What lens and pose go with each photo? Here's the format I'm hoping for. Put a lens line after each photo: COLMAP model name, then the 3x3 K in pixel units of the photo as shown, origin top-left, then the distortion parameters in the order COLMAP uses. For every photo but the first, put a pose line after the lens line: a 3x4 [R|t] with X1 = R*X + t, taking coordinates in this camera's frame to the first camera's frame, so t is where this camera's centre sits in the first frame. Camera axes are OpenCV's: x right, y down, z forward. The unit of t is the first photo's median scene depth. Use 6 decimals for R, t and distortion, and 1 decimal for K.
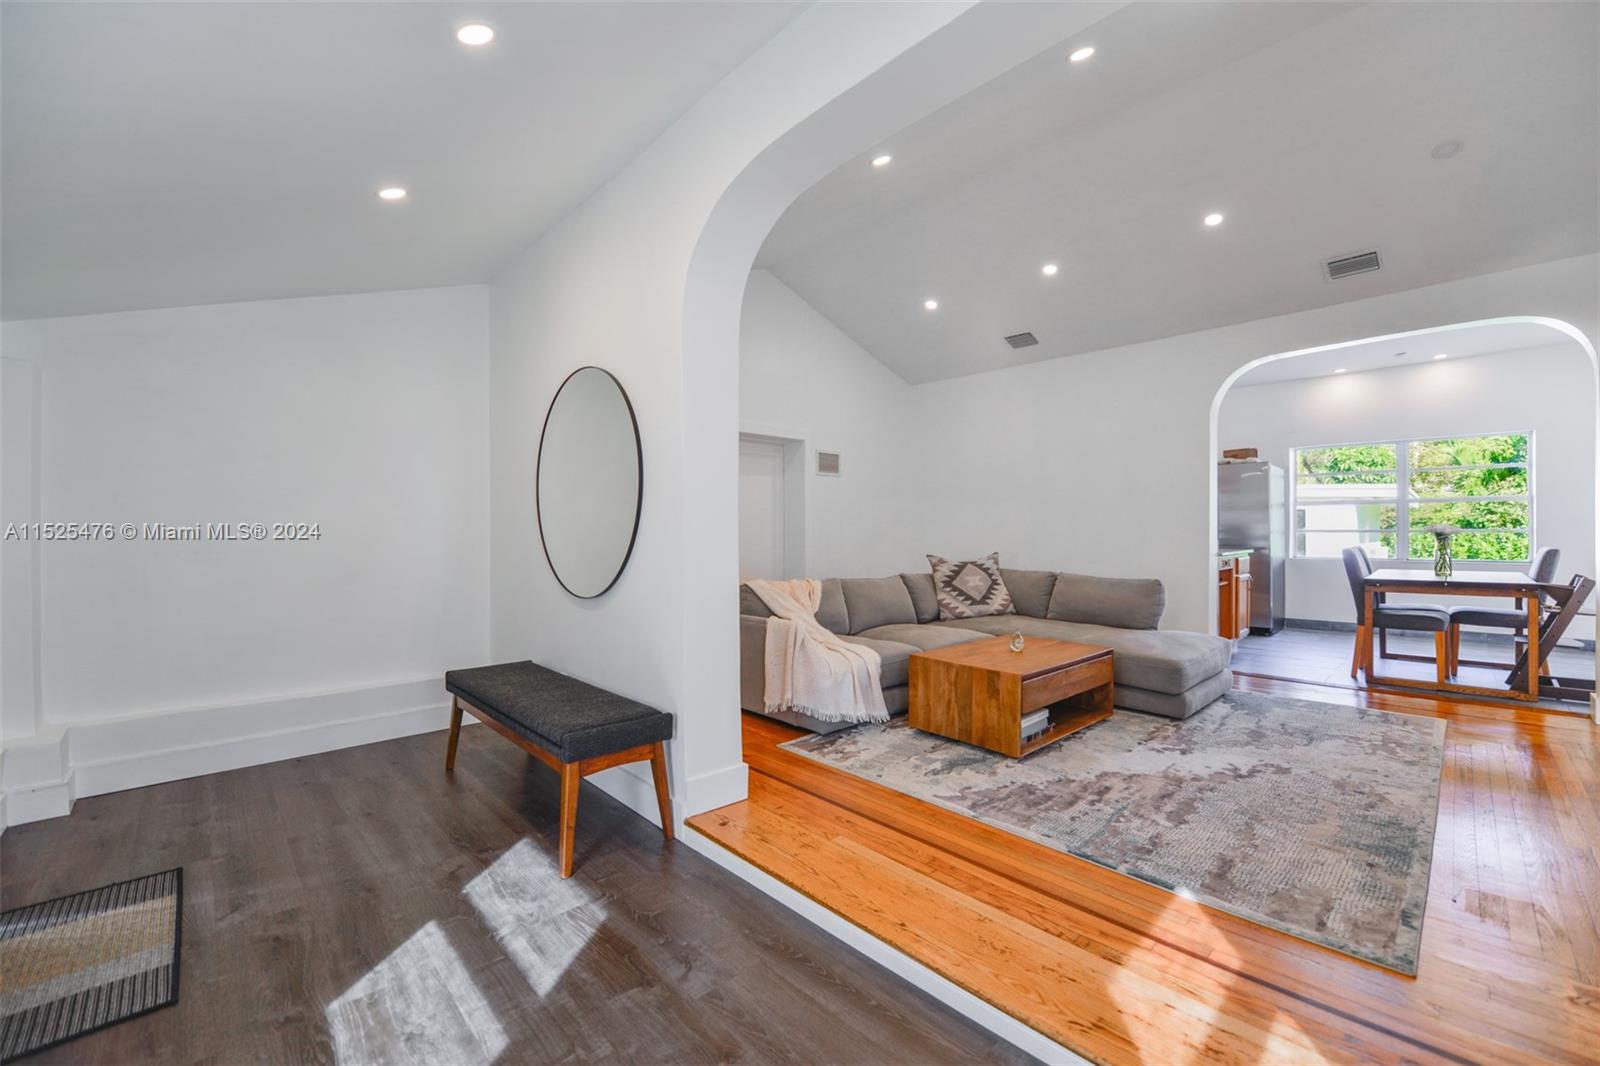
lens RADIAL K [[644.7, 0, 800.0], [0, 644.7, 533.0], [0, 0, 1]] dist [-0.015182, -0.000180]
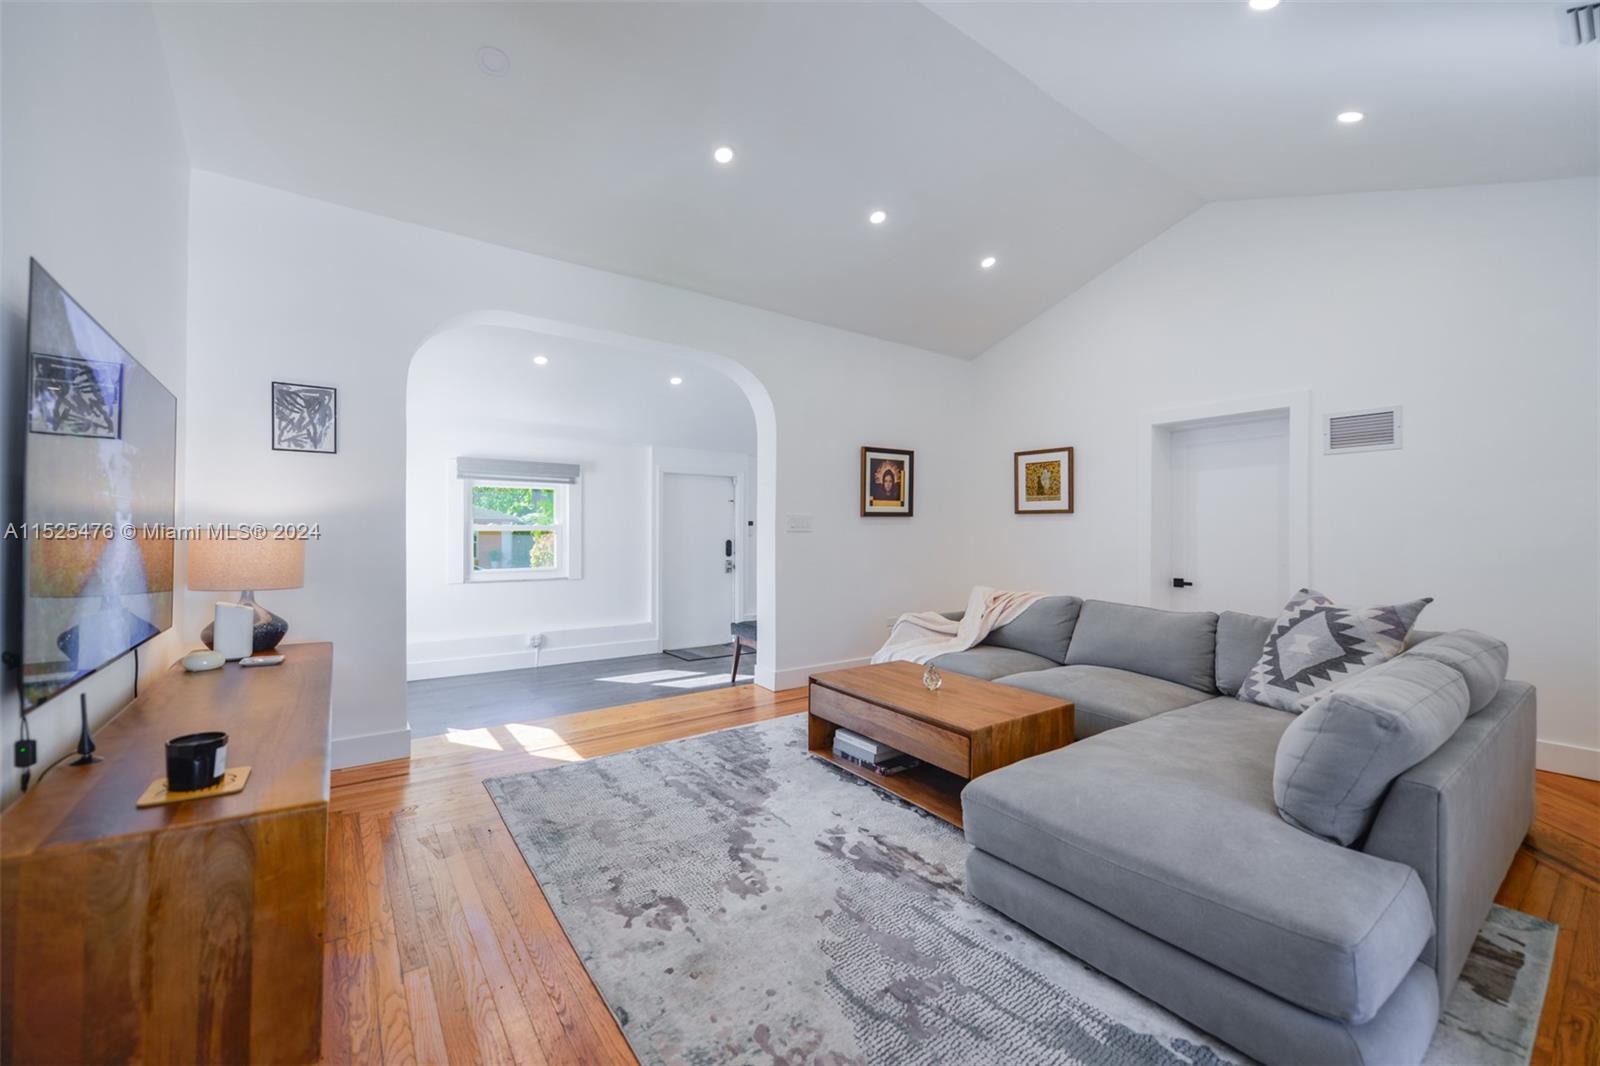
lens RADIAL K [[614.9, 0, 788.7], [0, 614.9, 530.9], [0, 0, 1]] dist [-0.001048, -0.000155]
pose [[-0.134268, -0.002086, -0.990943, 1.429767], [-0.008681, 0.999962, -0.000929, -0.020340], [0.990907, 0.008478, -0.134281, 1.149027]]
